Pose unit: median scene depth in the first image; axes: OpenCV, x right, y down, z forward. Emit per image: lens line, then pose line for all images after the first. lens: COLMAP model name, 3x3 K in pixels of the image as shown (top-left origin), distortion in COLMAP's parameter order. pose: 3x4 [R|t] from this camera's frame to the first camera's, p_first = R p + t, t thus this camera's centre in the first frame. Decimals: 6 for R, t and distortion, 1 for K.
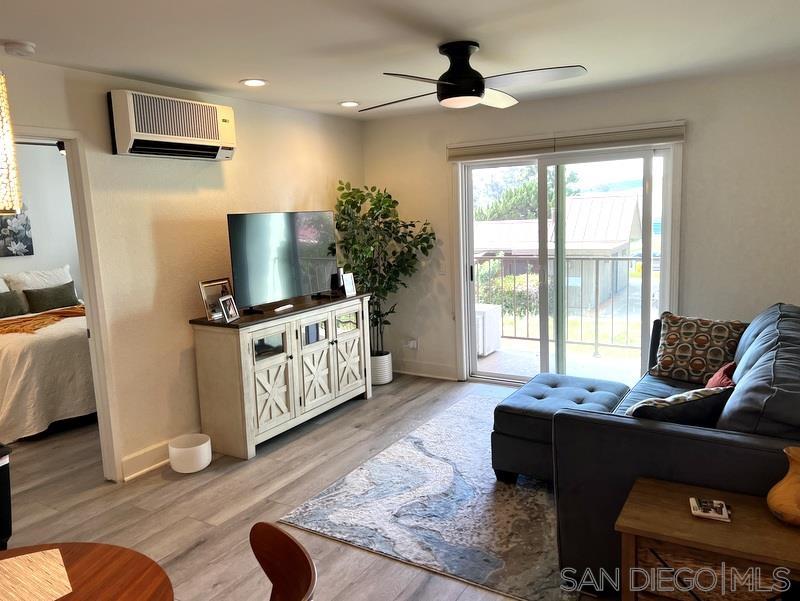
lens RADIAL K [[598.2, 0, 403.4], [0, 598.2, 302.0], [0, 0, 1]] dist [0.048938, -0.076327]
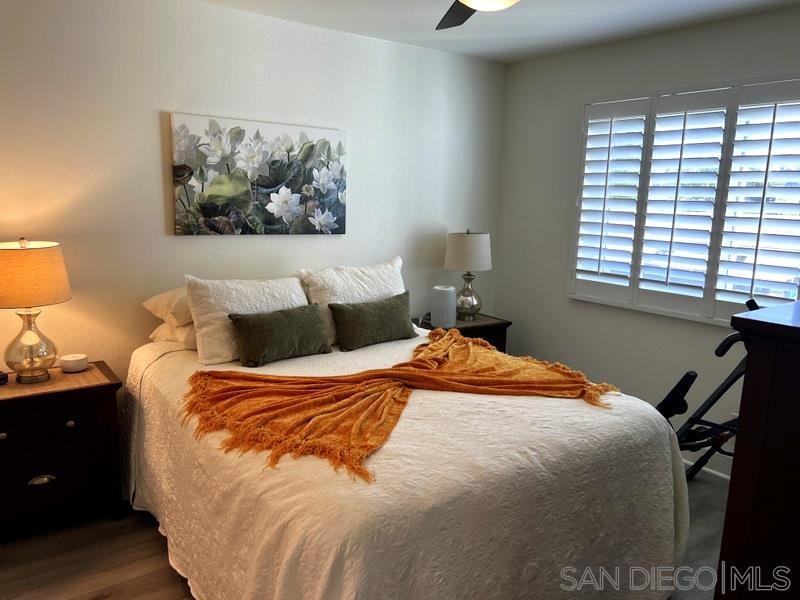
lens RADIAL K [[598.2, 0, 403.4], [0, 598.2, 301.5], [0, 0, 1]] dist [0.048938, -0.076327]
pose [[0.920723, 0.129075, -0.368251, -0.352574], [-0.117134, 0.991609, 0.054701, -0.053602], [0.372221, -0.007230, 0.928116, 0.501368]]
